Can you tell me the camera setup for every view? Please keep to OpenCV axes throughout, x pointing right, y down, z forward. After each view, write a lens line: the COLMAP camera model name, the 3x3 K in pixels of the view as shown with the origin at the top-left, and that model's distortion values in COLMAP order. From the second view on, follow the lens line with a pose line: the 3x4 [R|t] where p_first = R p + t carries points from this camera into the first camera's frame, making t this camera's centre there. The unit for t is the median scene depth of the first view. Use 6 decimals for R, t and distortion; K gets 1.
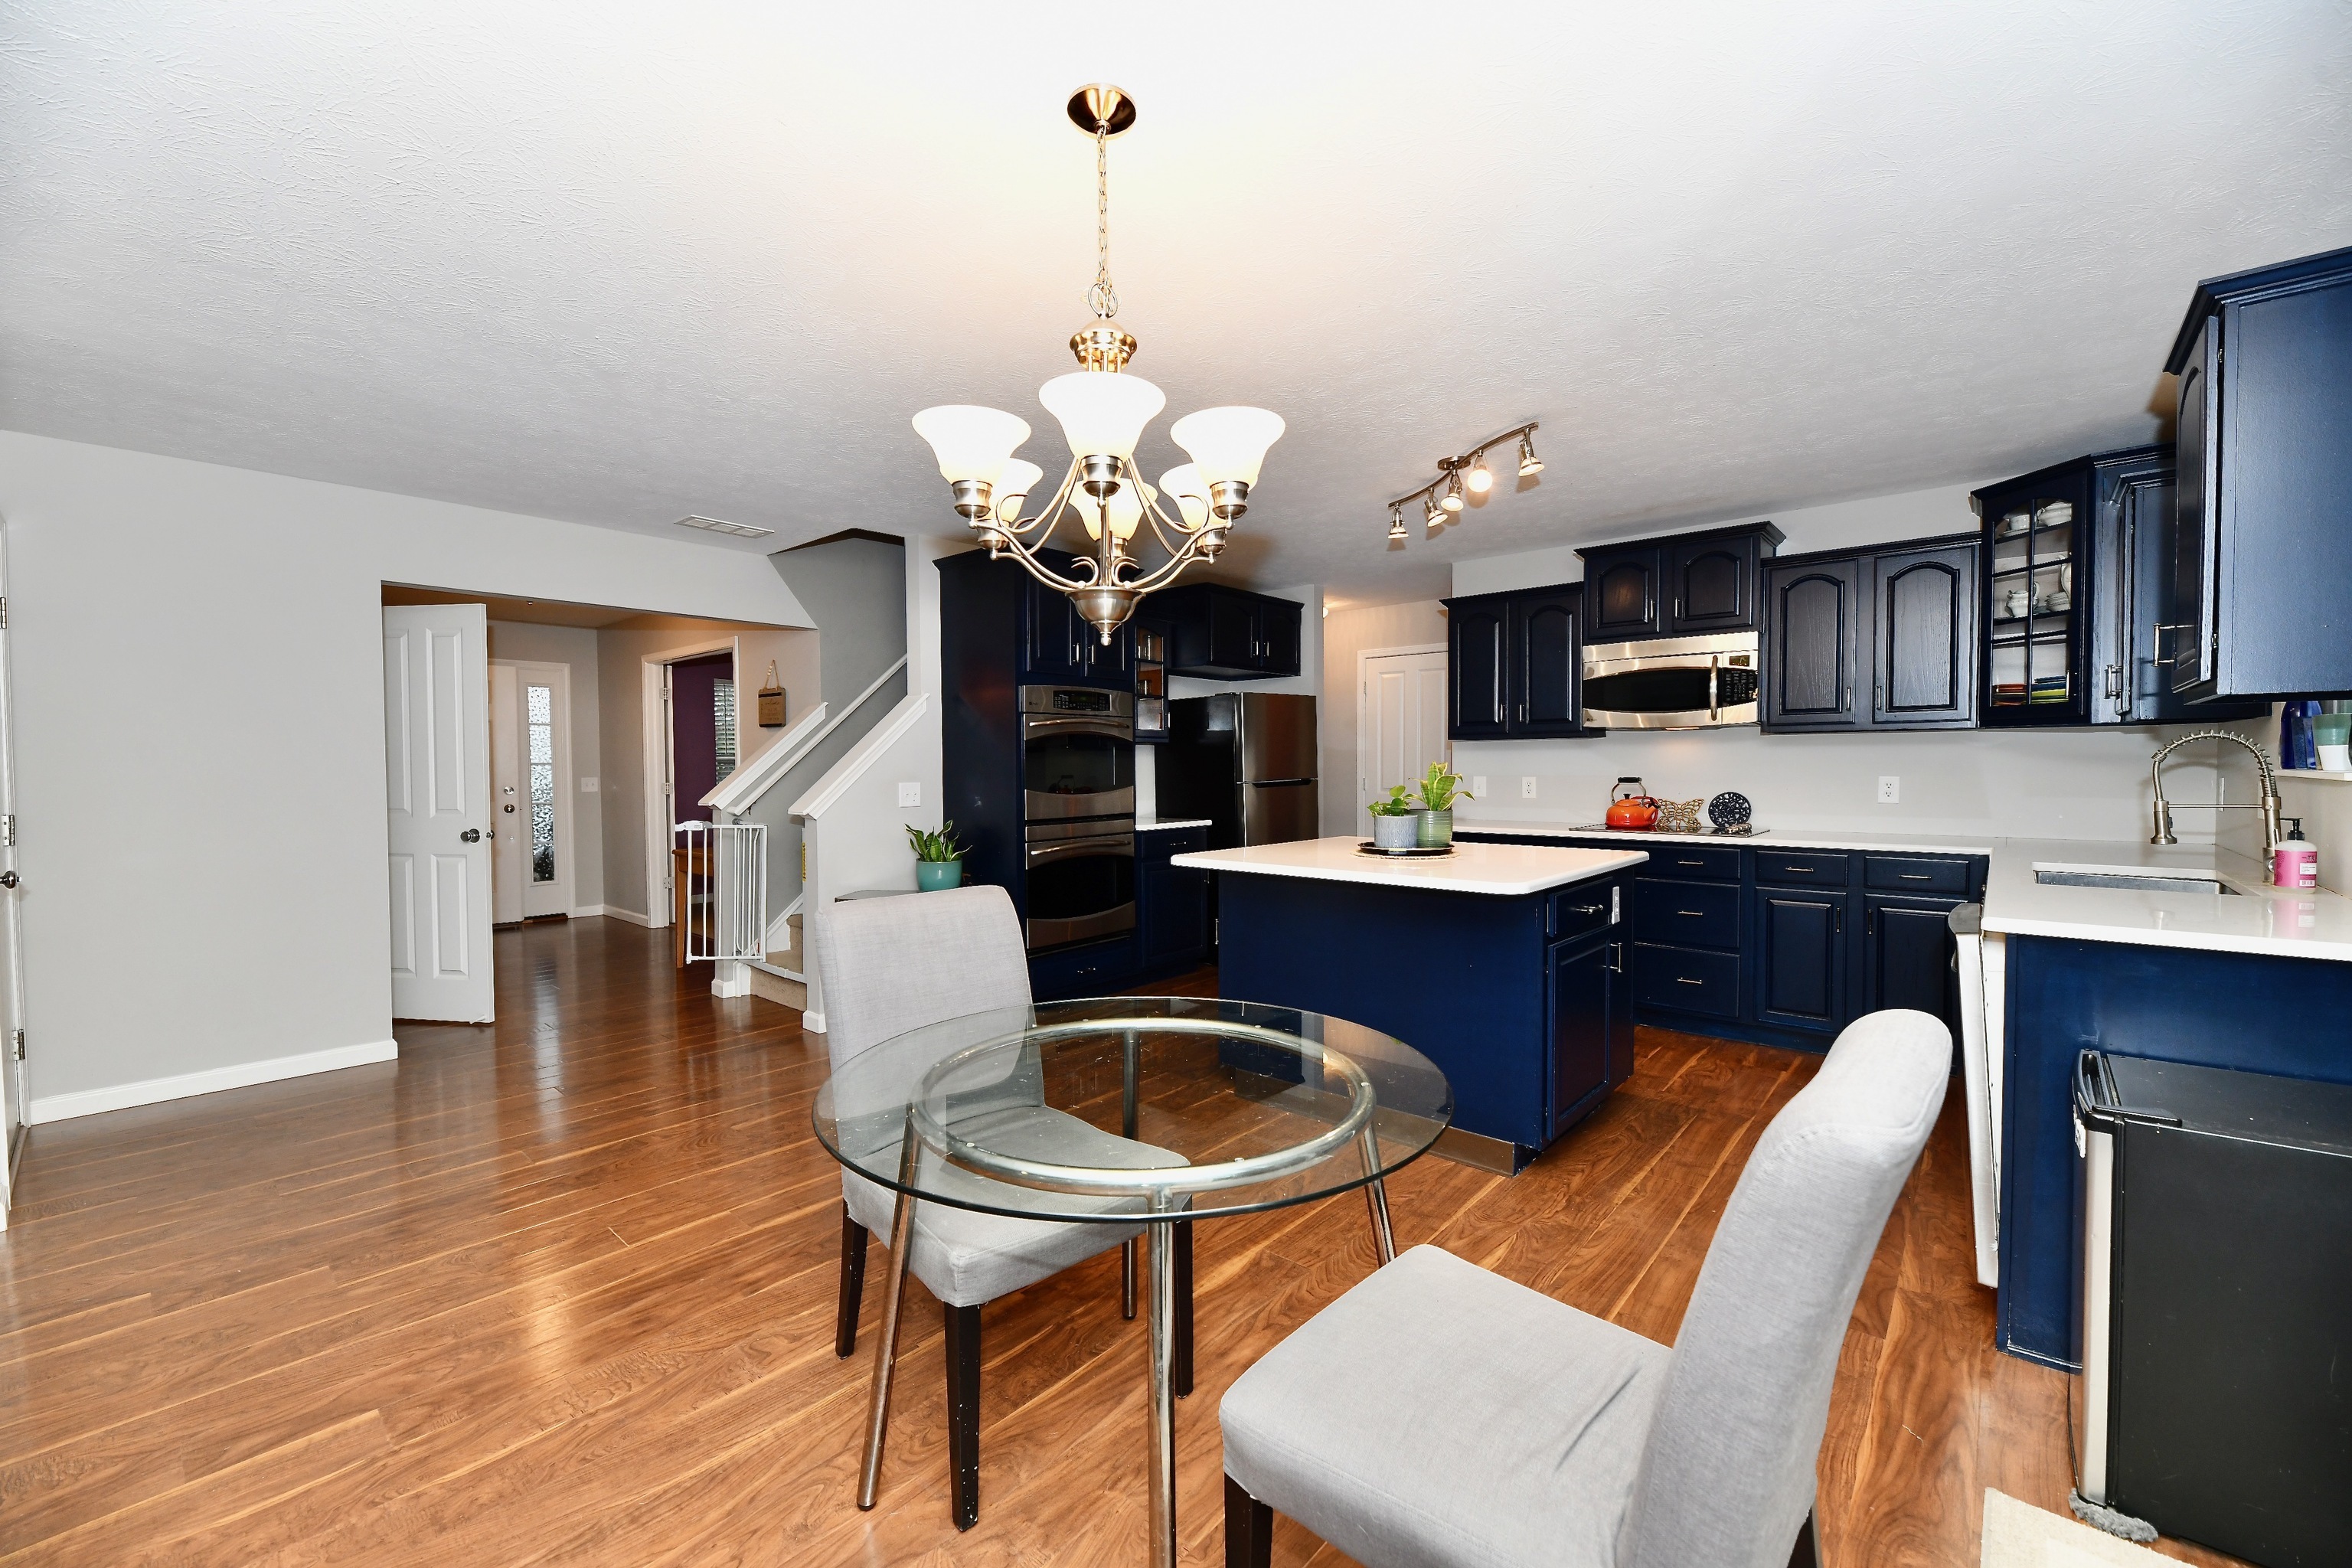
lens RADIAL K [[941.9, 0, 1168.7], [0, 941.9, 791.0], [0, 0, 1]] dist [-0.000202, -0.003707]
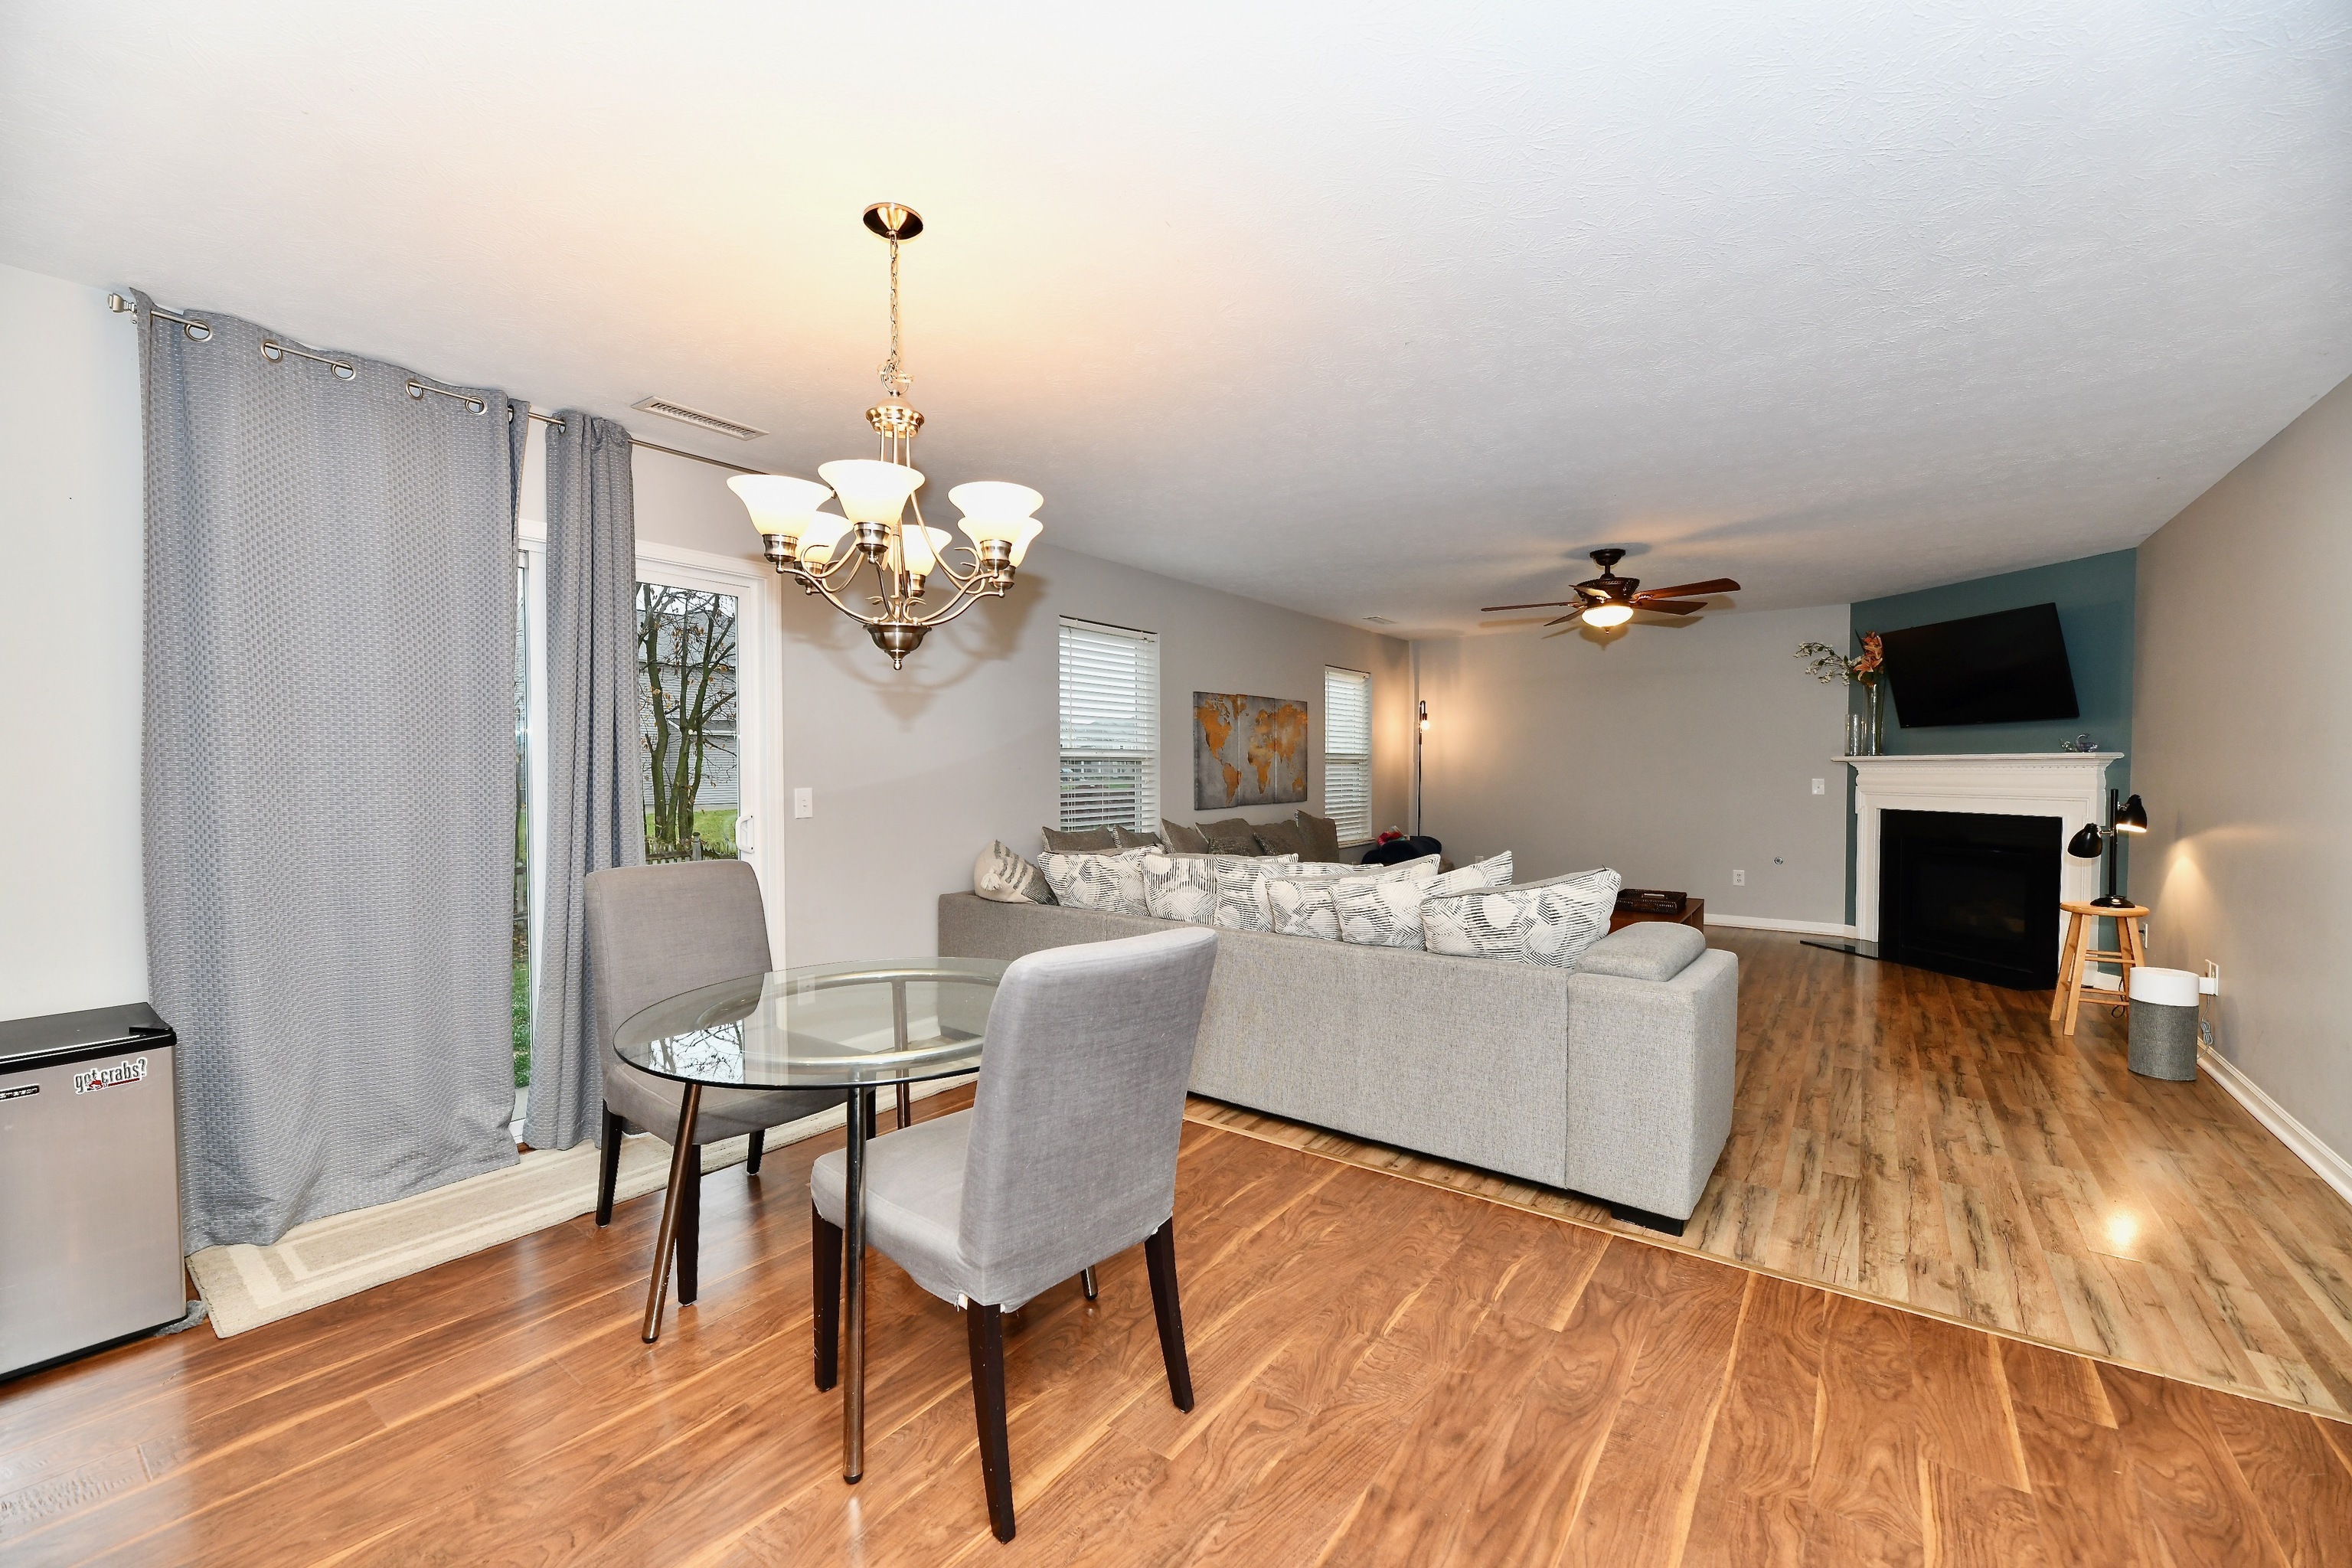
lens RADIAL K [[941.9, 0, 1168.7], [0, 941.9, 791.0], [0, 0, 1]] dist [-0.000202, -0.003707]
pose [[-0.995950, 0.010682, -0.089274, -0.124300], [0.005792, 0.998477, 0.054858, -0.026820], [0.089724, 0.054119, -0.994495, 0.921057]]
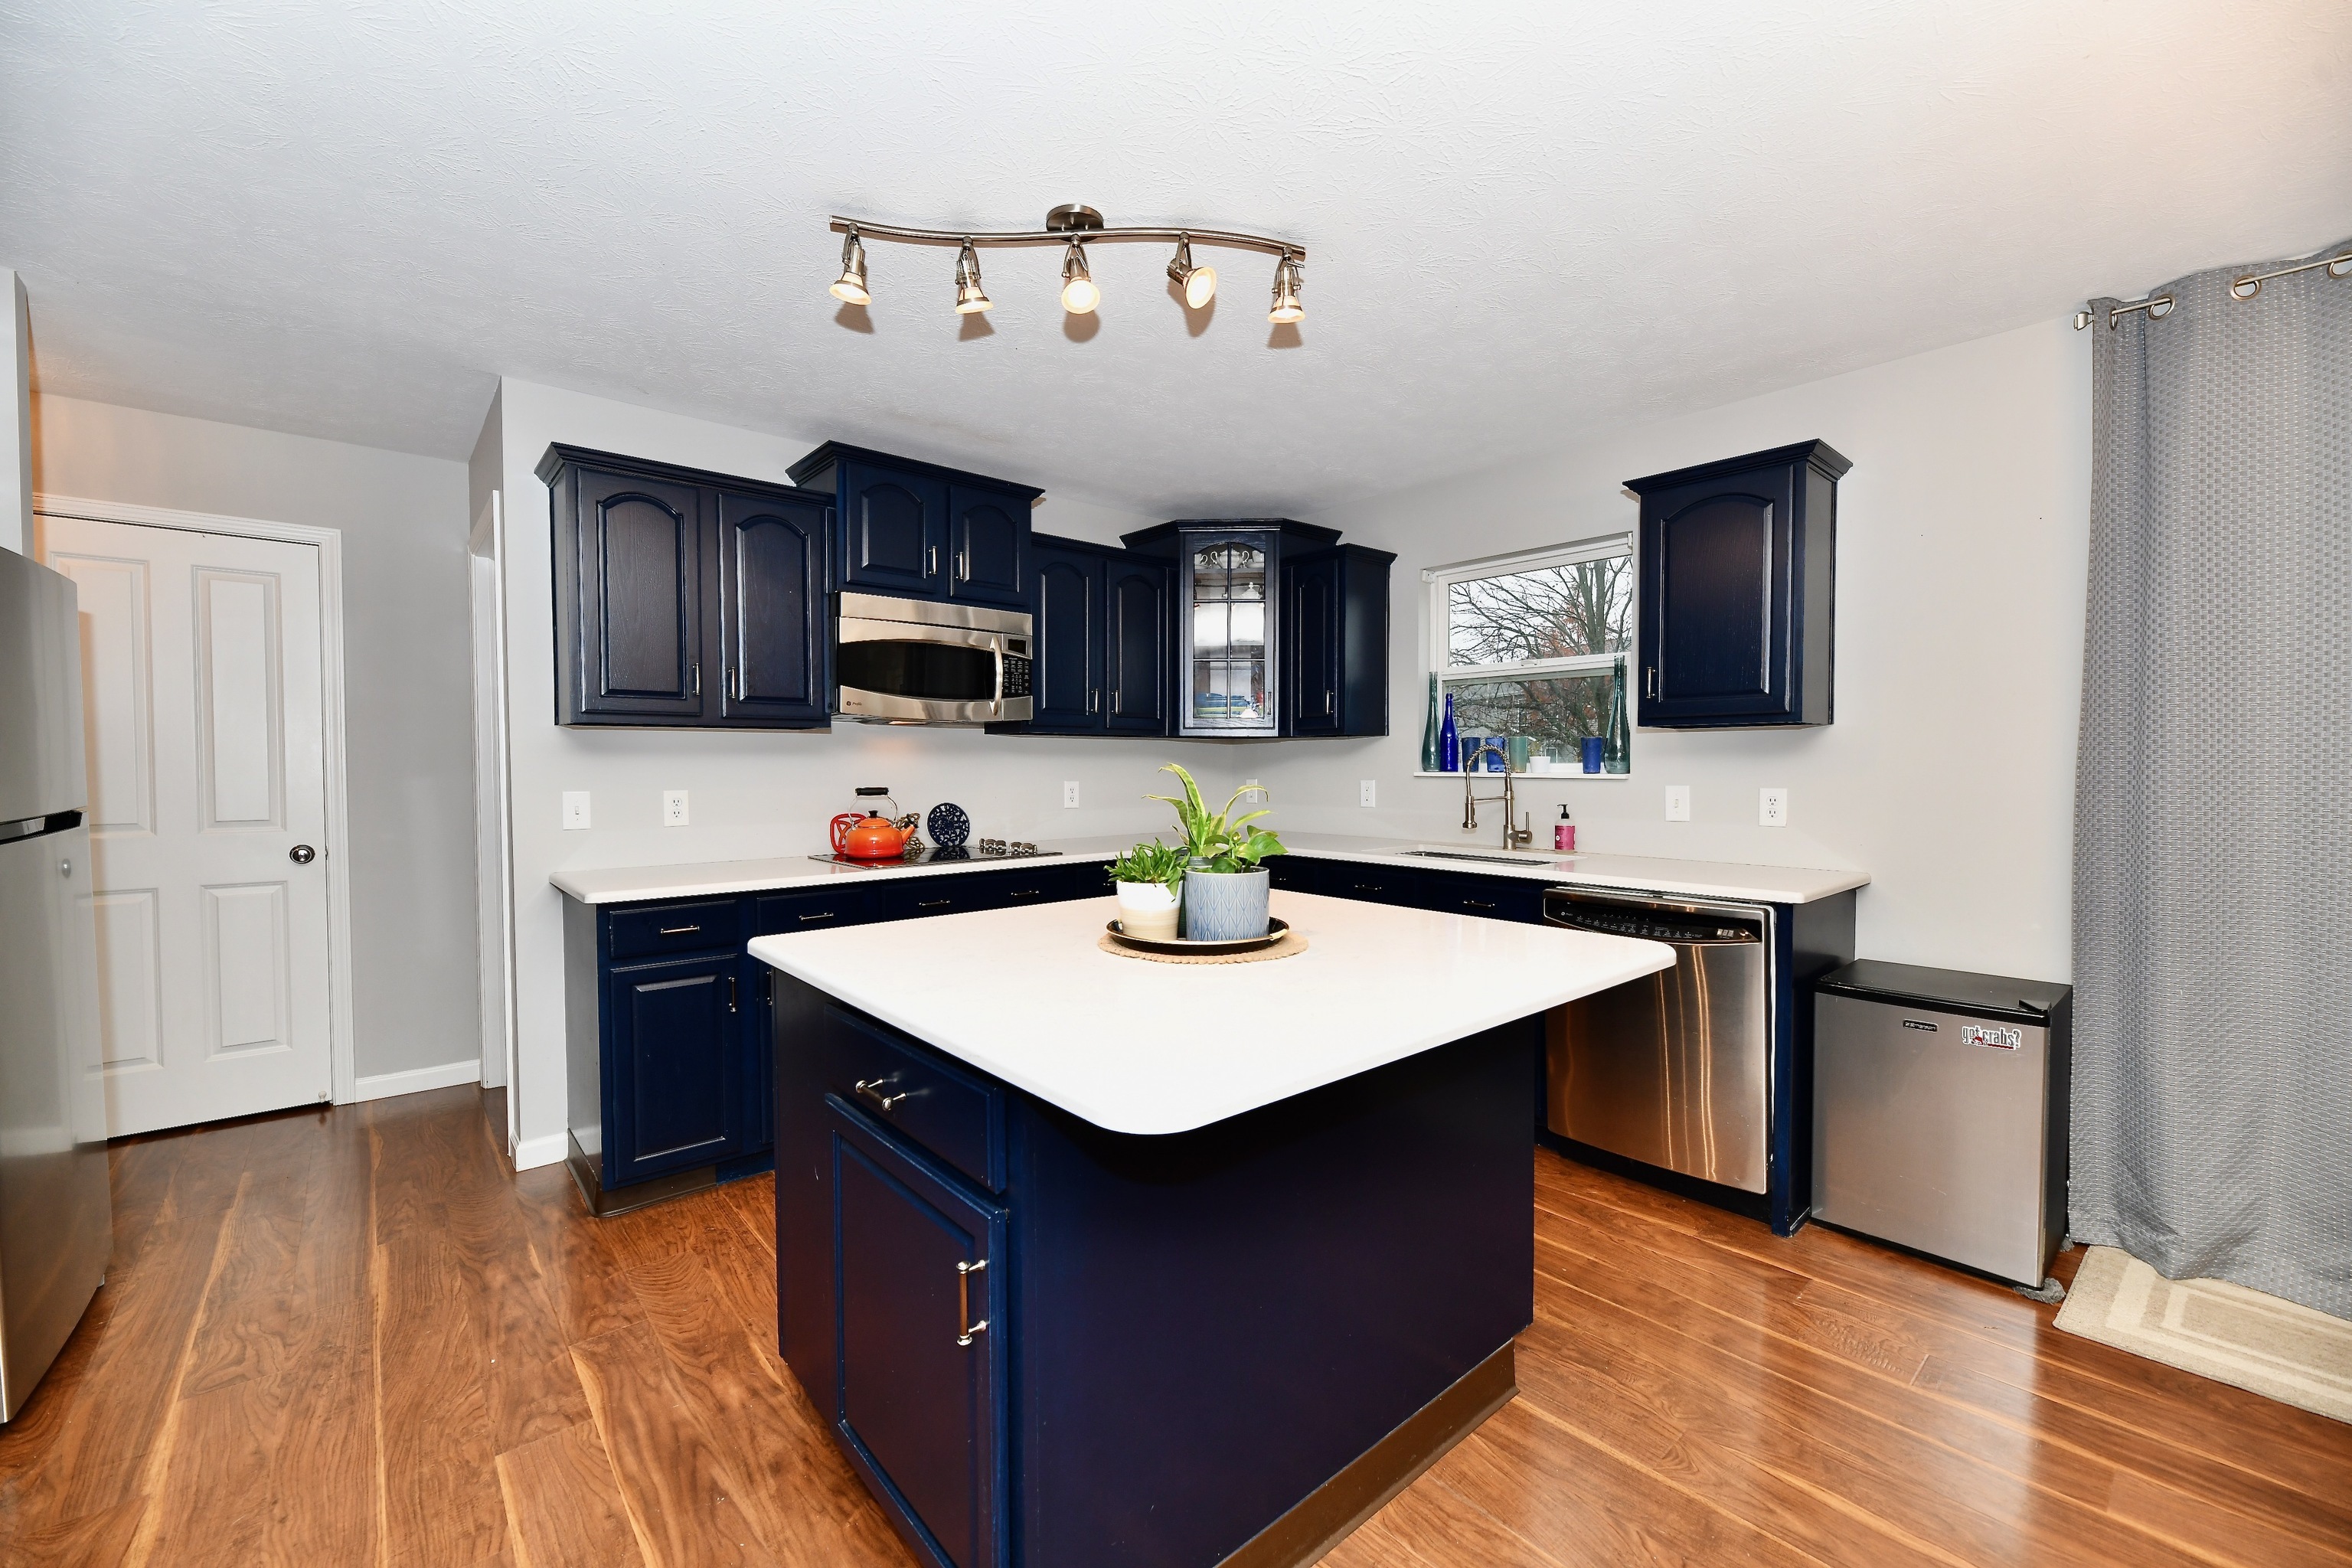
lens RADIAL K [[941.9, 0, 1168.7], [0, 941.9, 791.0], [0, 0, 1]] dist [-0.000202, -0.003707]
pose [[0.134955, -0.023138, 0.990582, -0.220286], [0.028637, 0.999401, 0.019442, -0.022473], [-0.990438, 0.025744, 0.135536, 0.791207]]
